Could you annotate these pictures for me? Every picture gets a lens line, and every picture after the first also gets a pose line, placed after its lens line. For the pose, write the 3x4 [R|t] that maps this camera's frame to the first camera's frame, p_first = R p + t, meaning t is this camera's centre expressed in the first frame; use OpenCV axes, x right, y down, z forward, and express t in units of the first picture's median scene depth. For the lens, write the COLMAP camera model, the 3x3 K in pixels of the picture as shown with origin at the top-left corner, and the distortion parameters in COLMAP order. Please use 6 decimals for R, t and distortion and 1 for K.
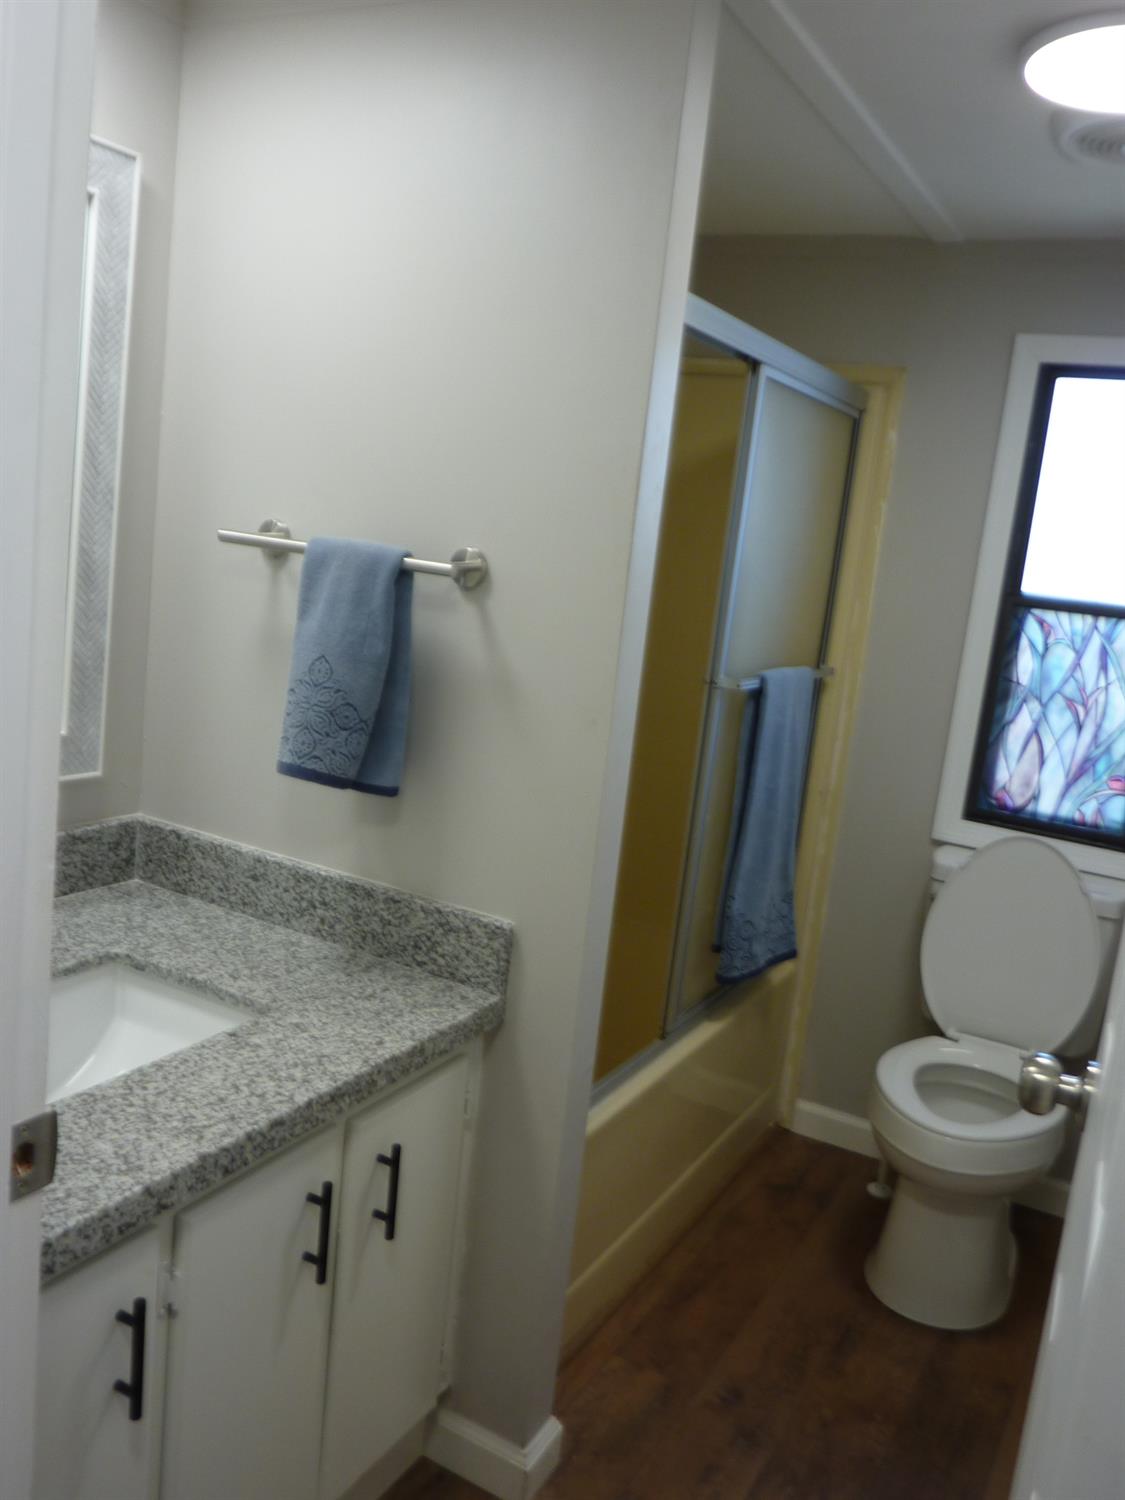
lens RADIAL K [[1266.9, 0, 561.9], [0, 1266.9, 744.3], [0, 0, 1]] dist [-0.009492, -0.024556]
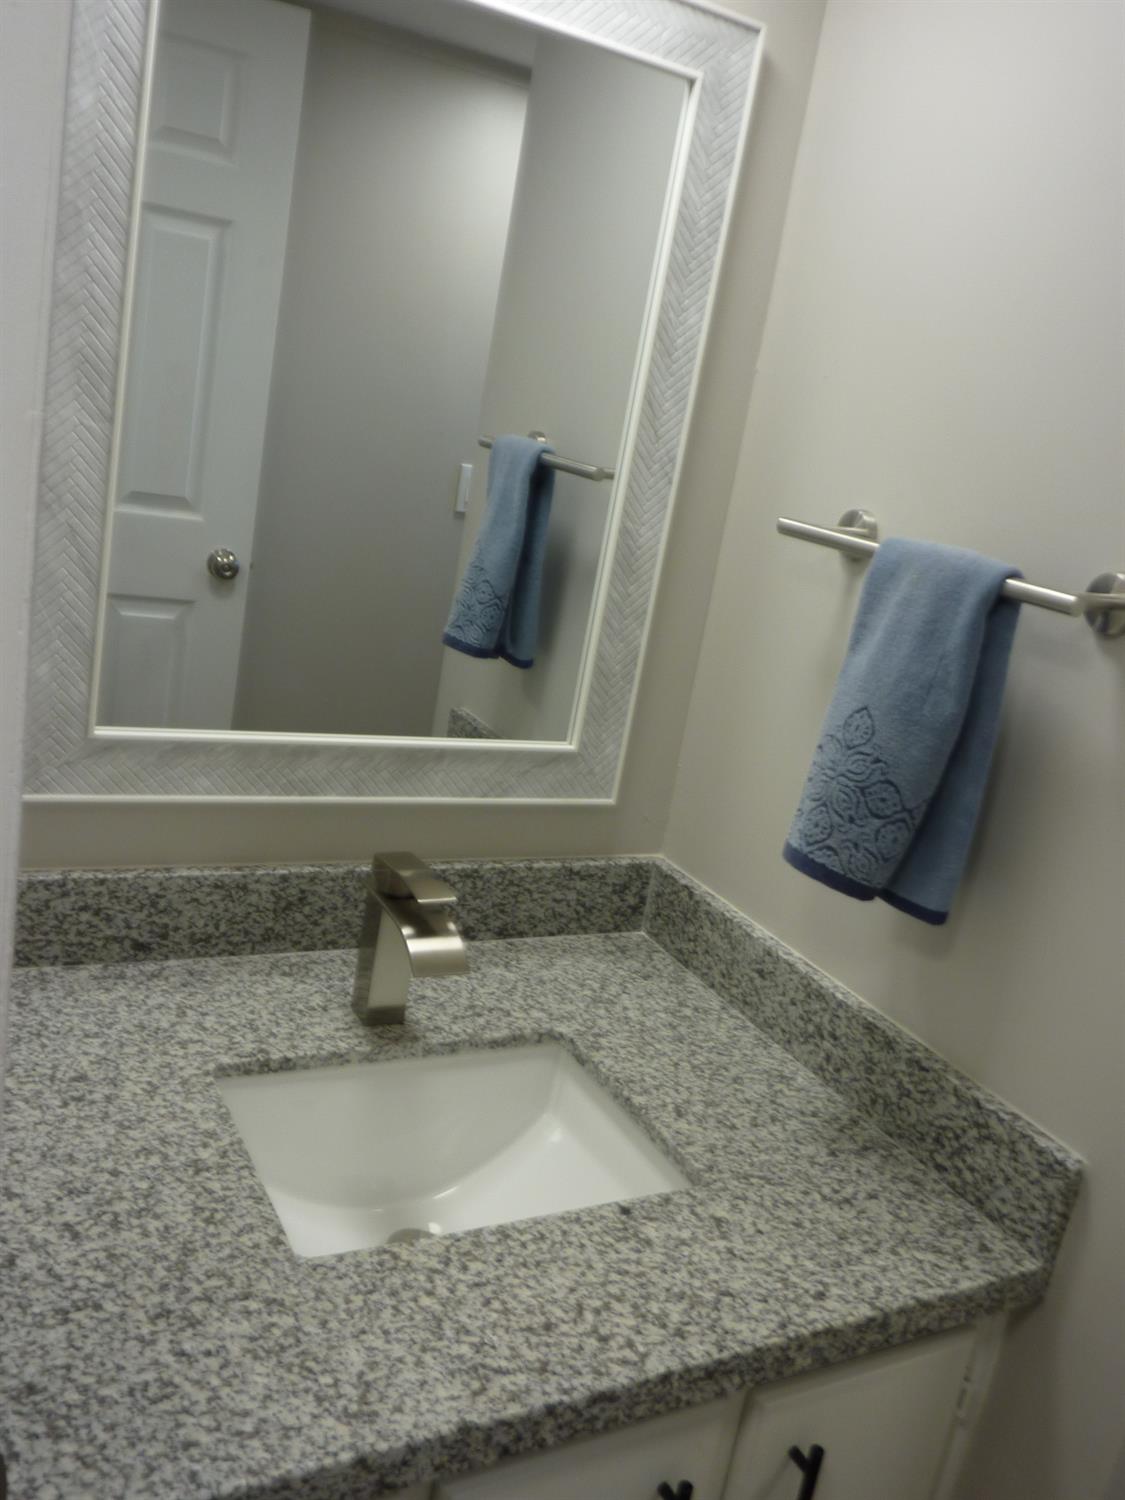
lens RADIAL K [[1266.9, 0, 569.4], [0, 1266.9, 752.7], [0, 0, 1]] dist [-0.009492, -0.024556]
pose [[0.840961, 0.166925, -0.514705, 0.036135], [-0.162699, 0.985214, 0.053687, -0.054634], [0.516057, 0.038593, 0.855685, 0.312242]]
